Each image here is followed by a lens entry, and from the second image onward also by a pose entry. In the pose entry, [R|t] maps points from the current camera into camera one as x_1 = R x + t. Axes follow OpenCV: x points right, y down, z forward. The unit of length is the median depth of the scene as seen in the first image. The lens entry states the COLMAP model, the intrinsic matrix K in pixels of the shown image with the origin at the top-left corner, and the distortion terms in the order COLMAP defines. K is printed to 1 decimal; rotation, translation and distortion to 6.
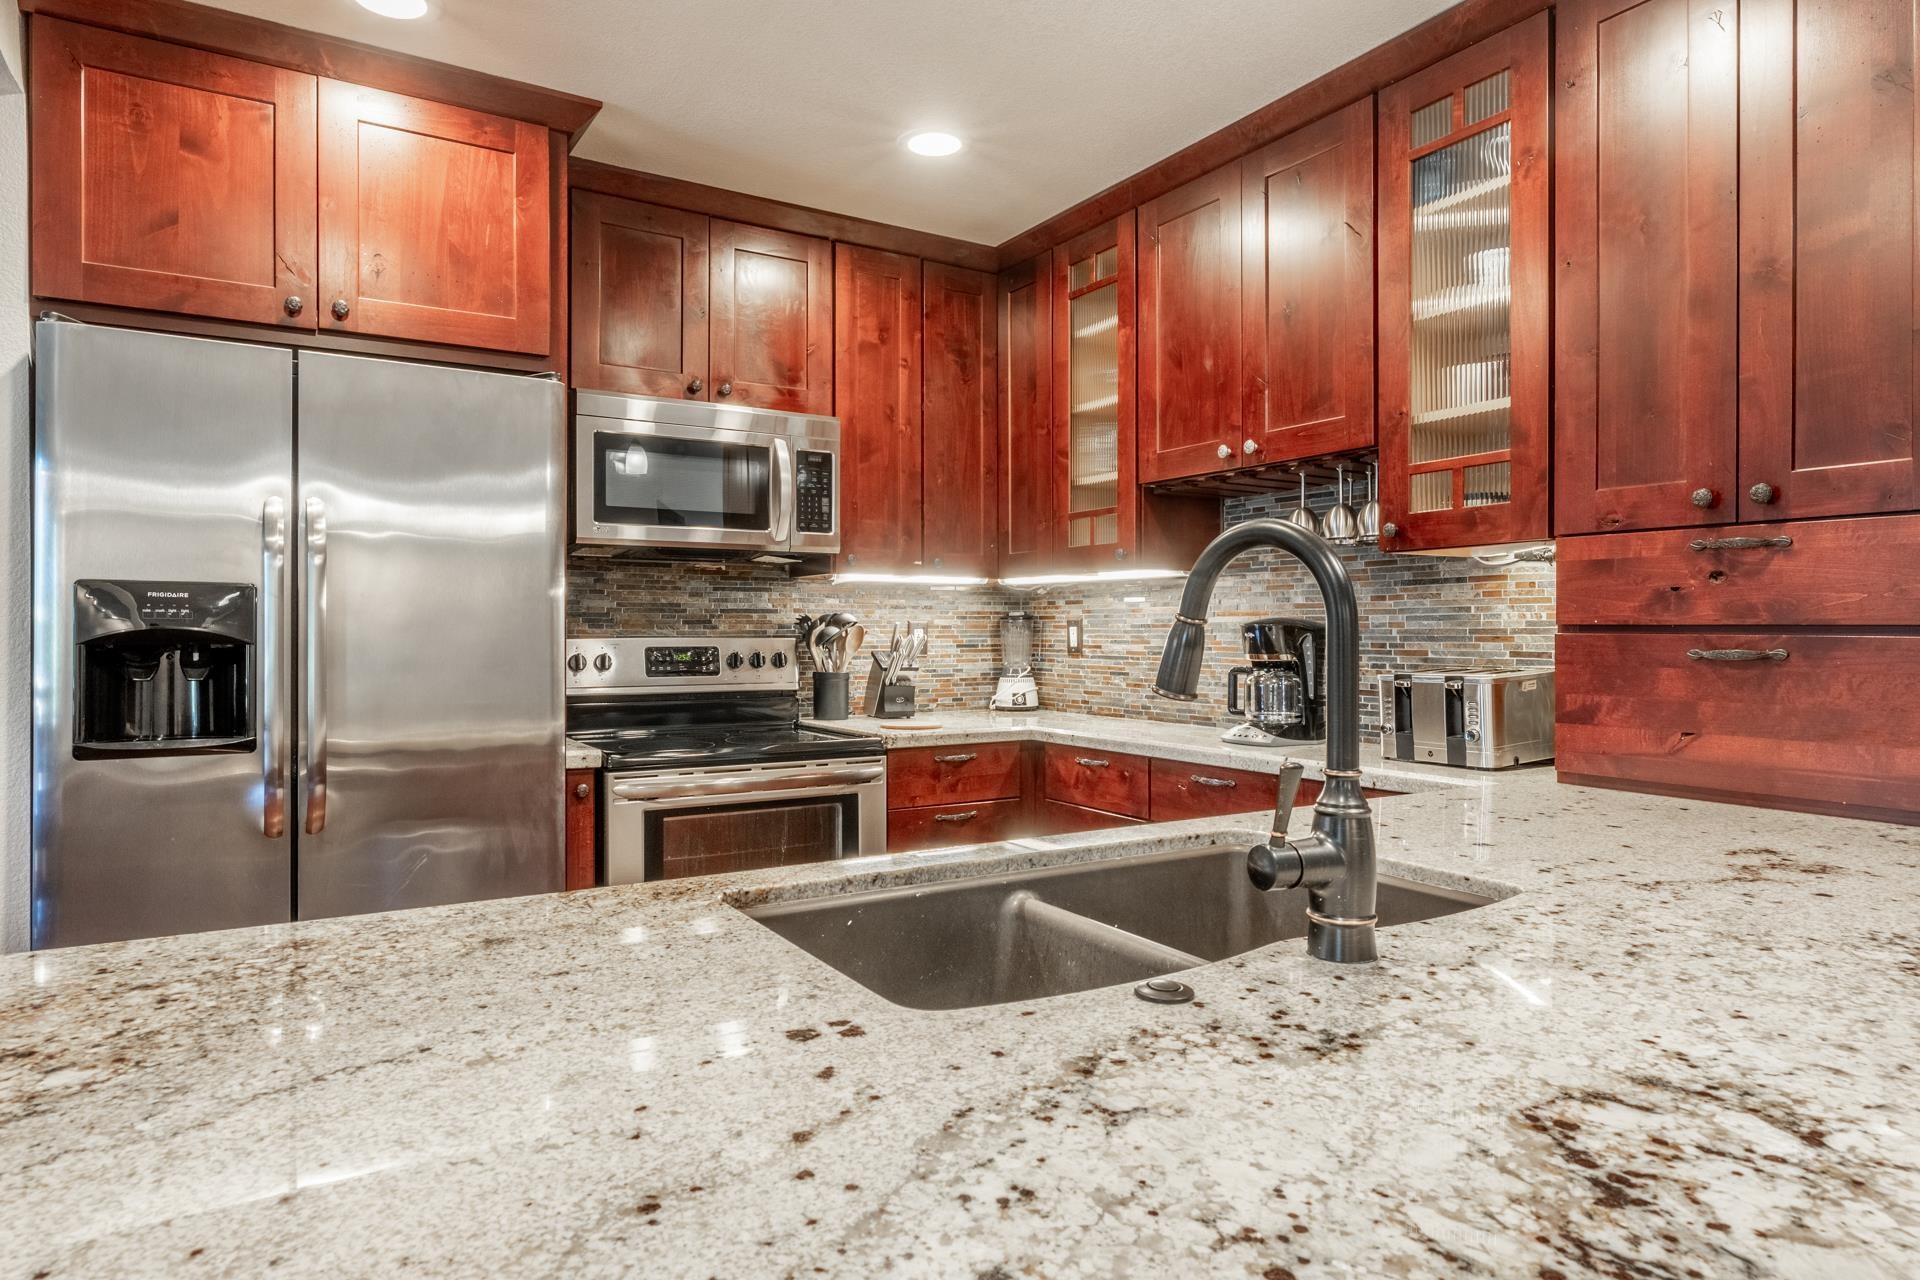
lens RADIAL K [[1125.8, 0, 948.2], [0, 1125.8, 635.0], [0, 0, 1]] dist [-0.002715, 0.000522]
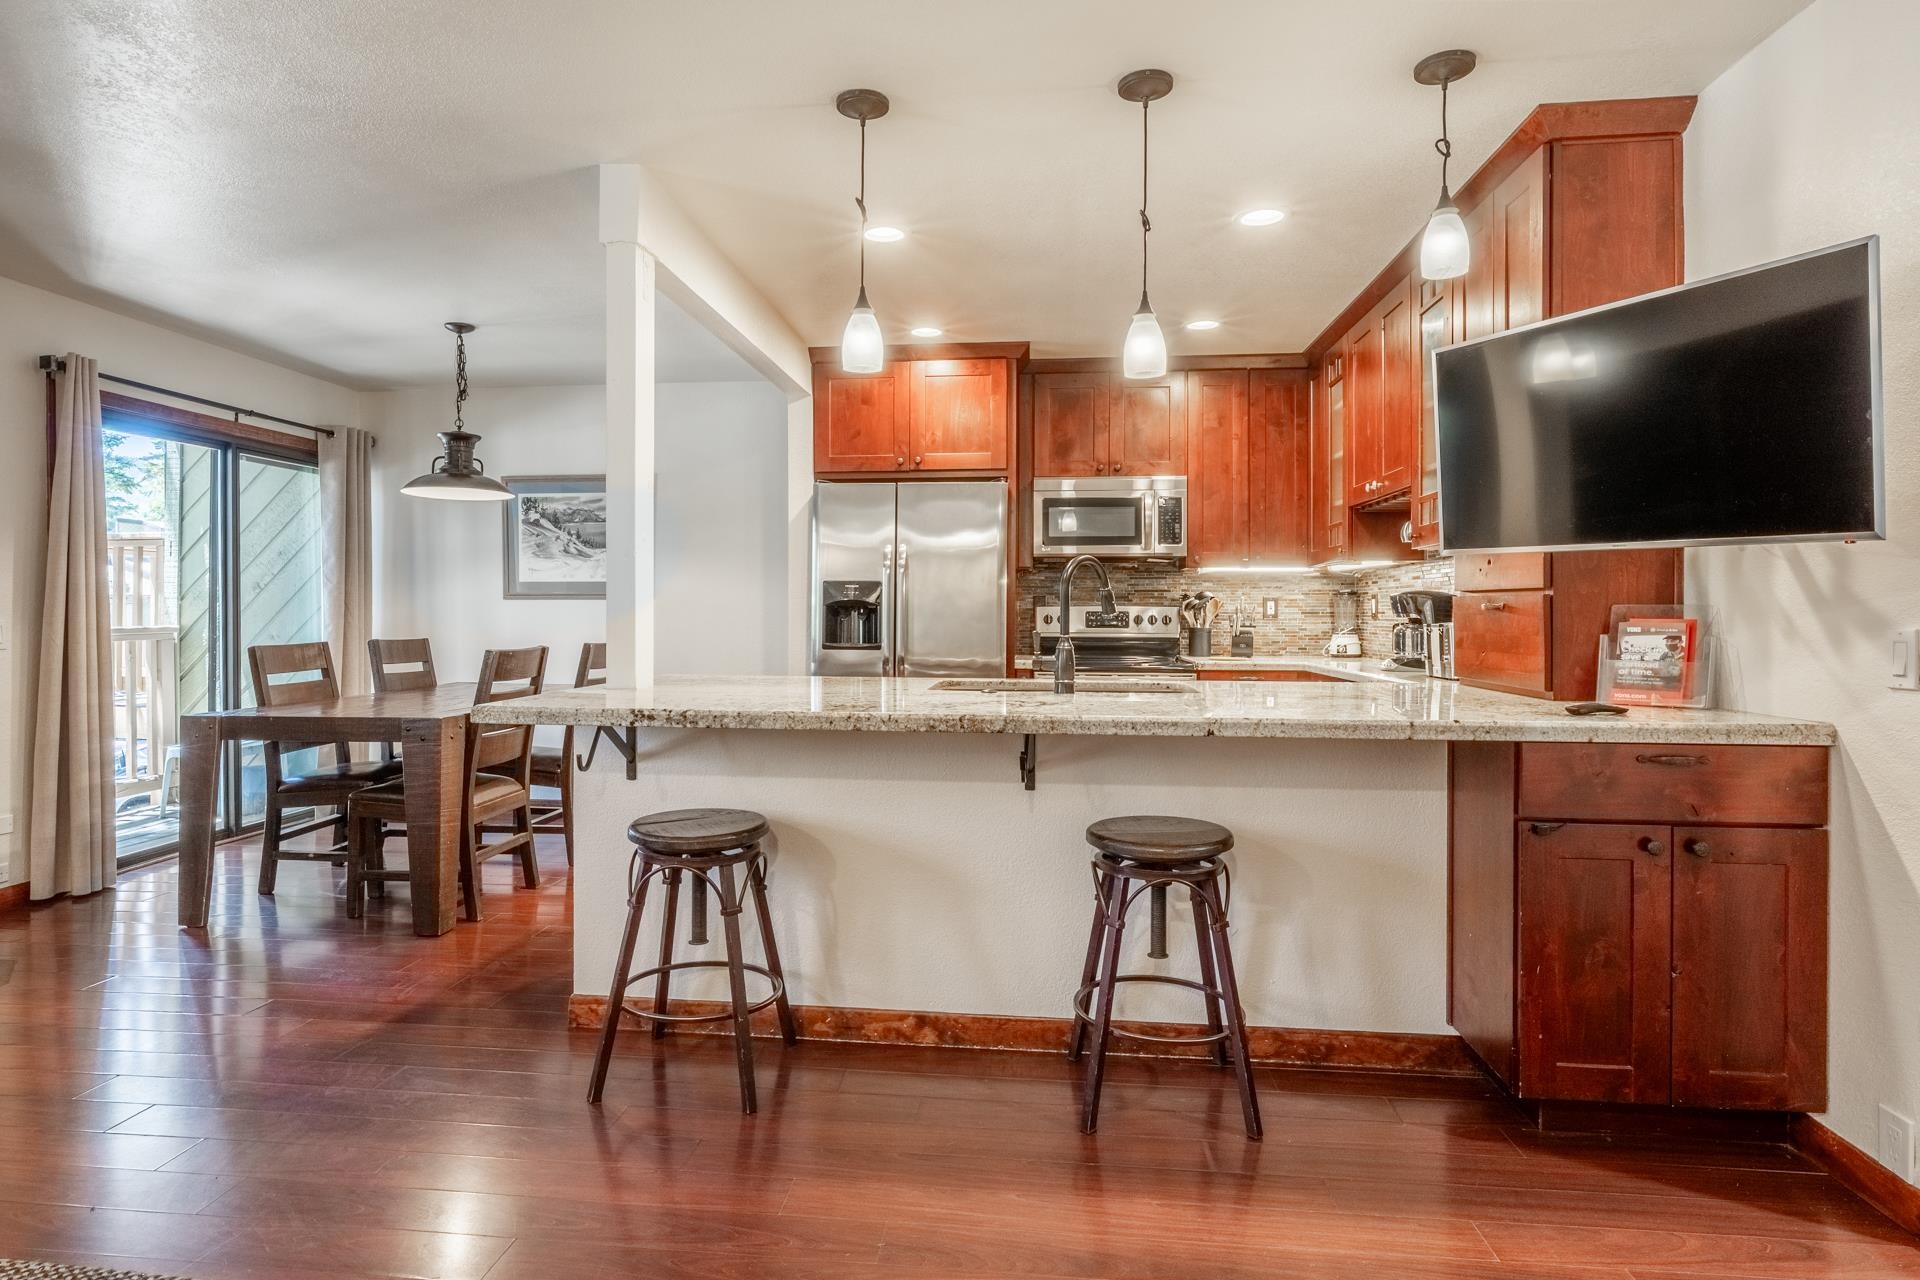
lens RADIAL K [[1015.1, 0, 943.7], [0, 1015.1, 619.4], [0, 0, 1]] dist [0.000809, -0.002647]
pose [[0.796501, 0.005038, -0.604616, 0.604717], [-0.004518, 0.999987, 0.002381, 0.023591], [0.604620, 0.000835, 0.796514, -0.495030]]
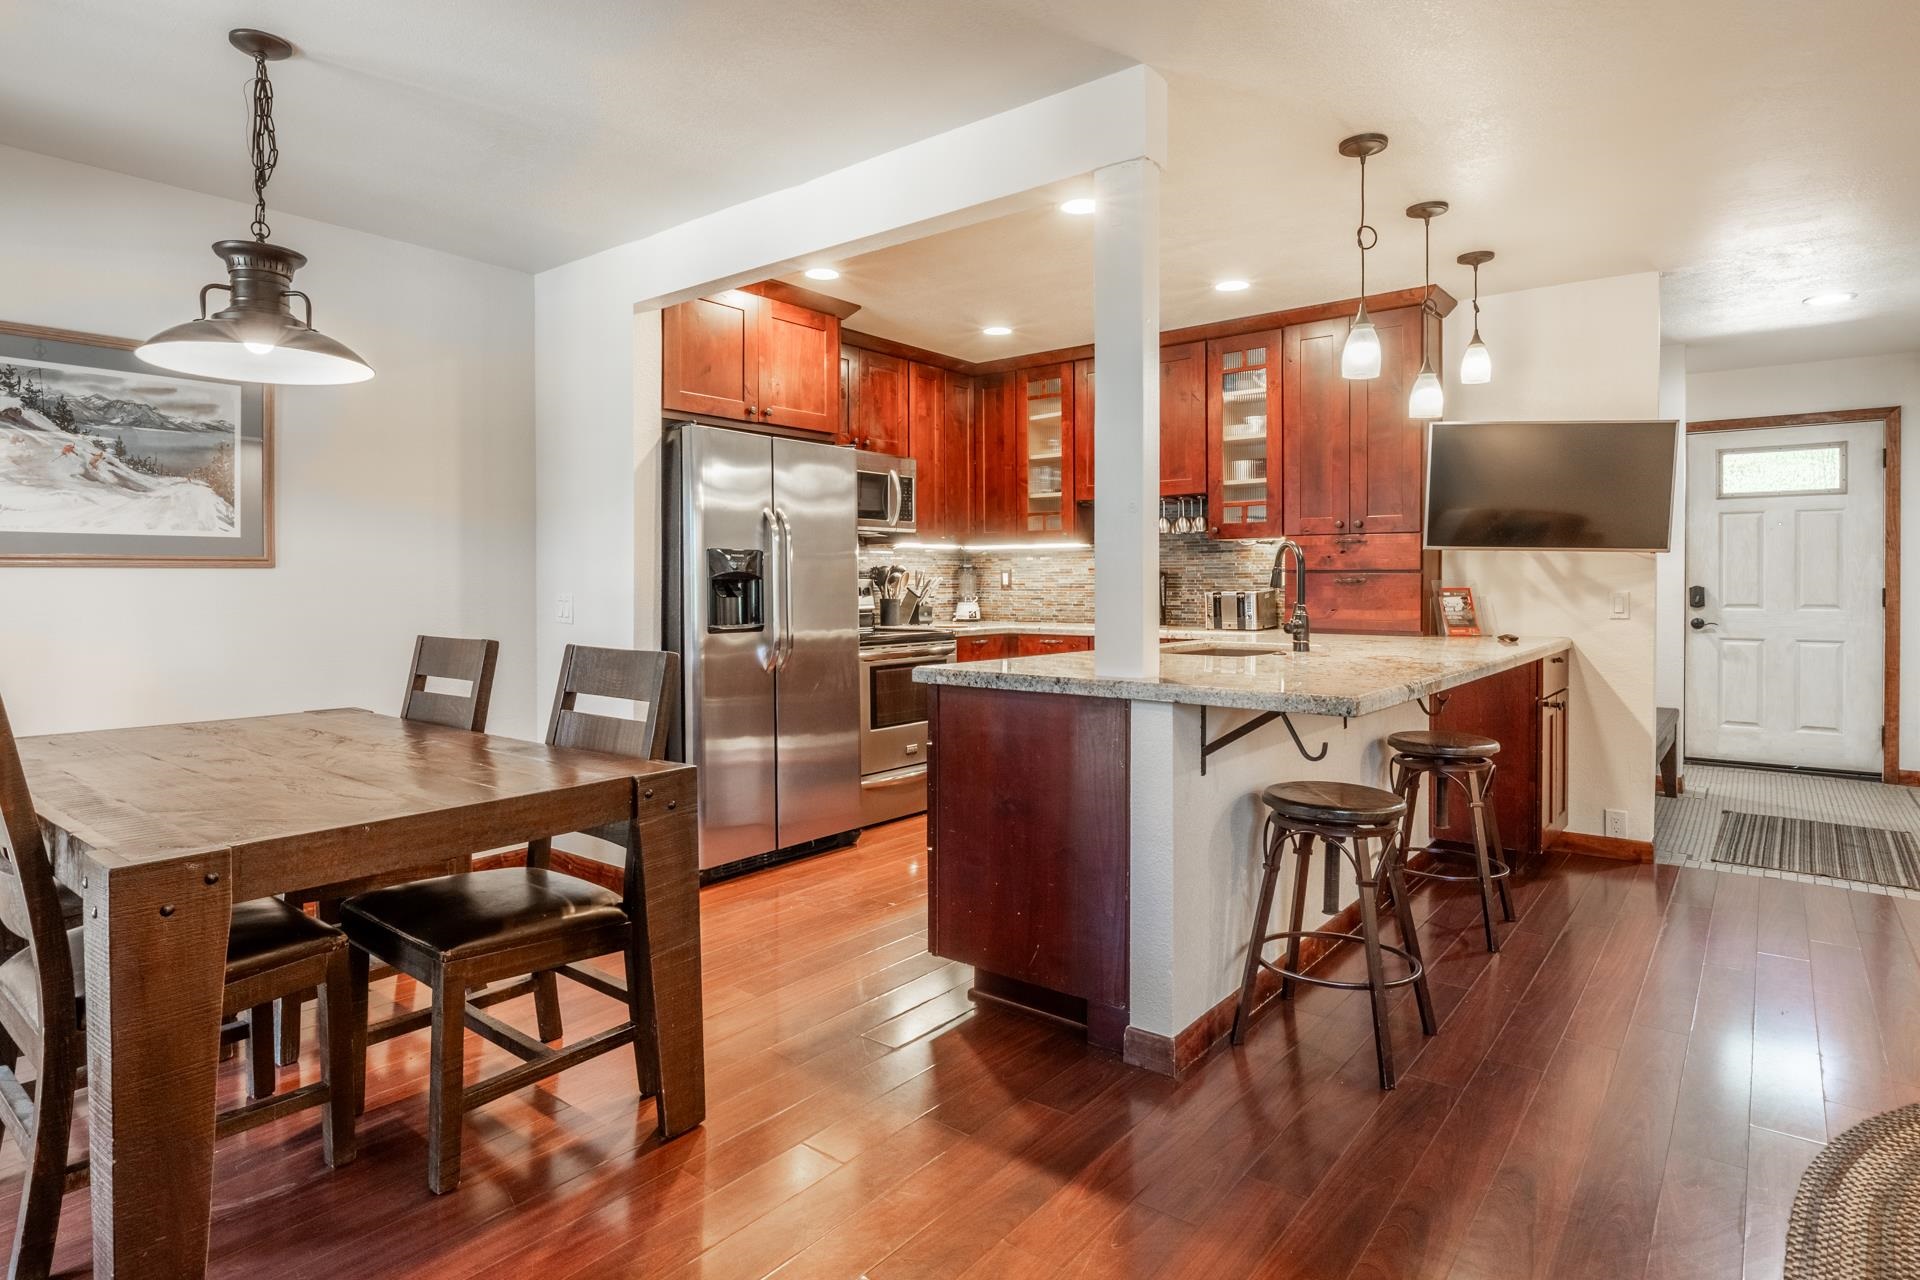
lens RADIAL K [[1015.1, 0, 955.9], [0, 1015.1, 588.7], [0, 0, 1]] dist [0.000809, -0.002647]
pose [[0.941960, -0.004953, 0.335688, -0.664267], [0.004206, 0.999987, 0.002950, 0.015968], [-0.335698, -0.001367, 0.941969, -0.653217]]
